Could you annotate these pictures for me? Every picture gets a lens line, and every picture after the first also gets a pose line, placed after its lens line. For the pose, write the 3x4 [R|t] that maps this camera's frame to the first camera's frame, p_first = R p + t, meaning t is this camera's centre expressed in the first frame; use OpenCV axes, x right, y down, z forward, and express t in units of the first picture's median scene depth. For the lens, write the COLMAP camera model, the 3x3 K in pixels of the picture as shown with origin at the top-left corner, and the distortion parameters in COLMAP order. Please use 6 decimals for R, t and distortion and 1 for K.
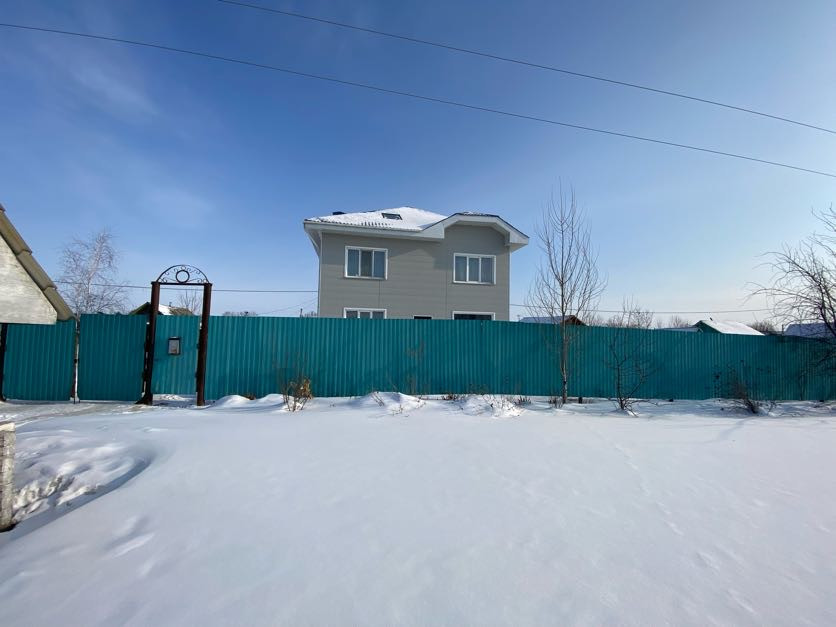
lens RADIAL K [[333.7, 0, 417.8], [0, 333.7, 315.4], [0, 0, 1]] dist [-0.000875, -0.010958]
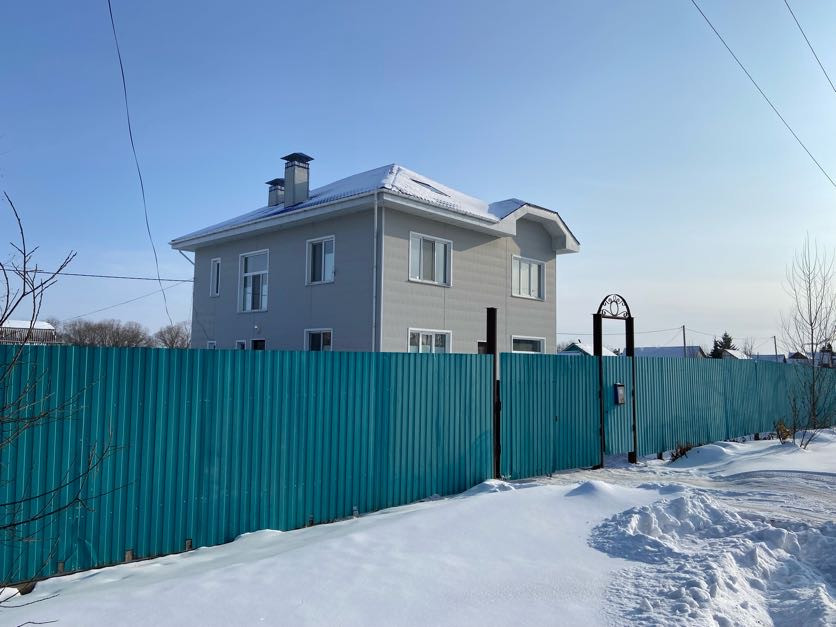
lens RADIAL K [[614.9, 0, 416.5], [0, 614.9, 311.4], [0, 0, 1]] dist [0.061662, 0.002554]
pose [[0.823928, 0.045975, 0.564826, -0.855035], [-0.038886, 0.998941, -0.024587, -0.023475], [-0.565359, -0.001705, 0.824843, 0.011172]]
